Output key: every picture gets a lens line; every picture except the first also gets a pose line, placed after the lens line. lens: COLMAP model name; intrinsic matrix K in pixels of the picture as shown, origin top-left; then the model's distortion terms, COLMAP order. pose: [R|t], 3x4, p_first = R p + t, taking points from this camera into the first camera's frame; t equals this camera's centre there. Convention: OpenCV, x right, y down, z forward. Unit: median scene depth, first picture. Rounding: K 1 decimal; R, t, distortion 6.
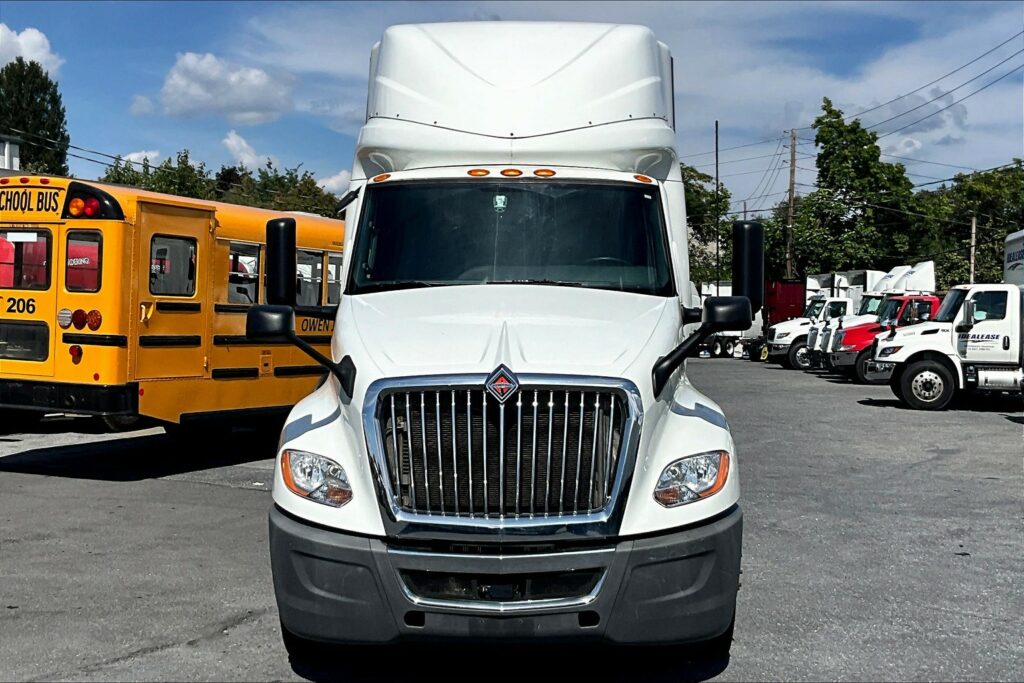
lens RADIAL K [[1347.7, 0, 533.9], [0, 1347.7, 312.3], [0, 0, 1]] dist [0.094969, -0.023132]
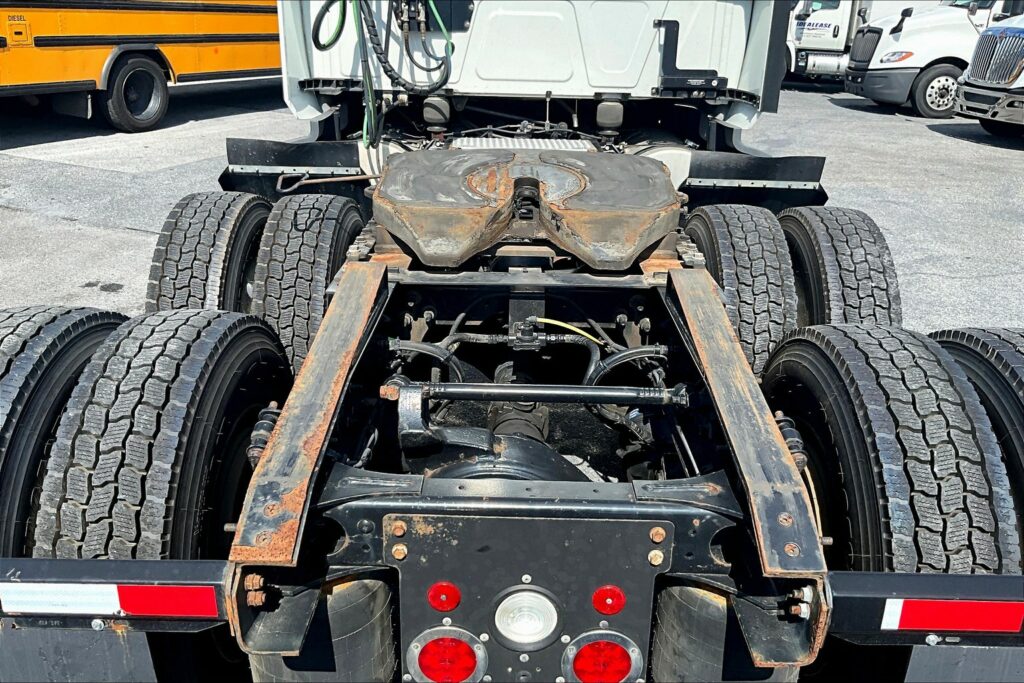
lens RADIAL K [[855.9, 0, 512.0], [0, 855.9, 341.5], [0, 0, 1]] dist [0.110425, -0.237946]
pose [[0.999418, 0.022841, 0.025341, 0.058393], [-0.030562, 0.929530, 0.367478, 0.005124], [-0.015161, -0.368038, 0.929687, 0.220052]]
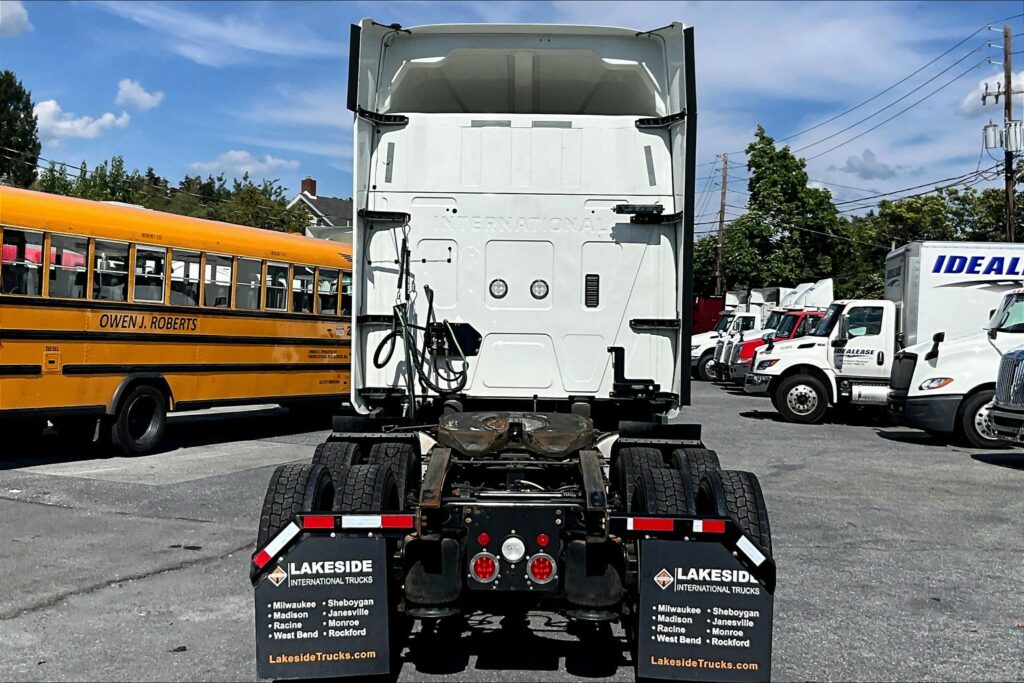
lens RADIAL K [[1260.6, 0, 510.8], [0, 1260.6, 344.0], [0, 0, 1]] dist [0.062632, -0.009444]
pose [[0.999617, 0.022995, 0.015422, 0.056613], [-0.023255, 0.999586, 0.016938, 0.002235], [-0.015026, -0.017290, 0.999738, 0.063595]]
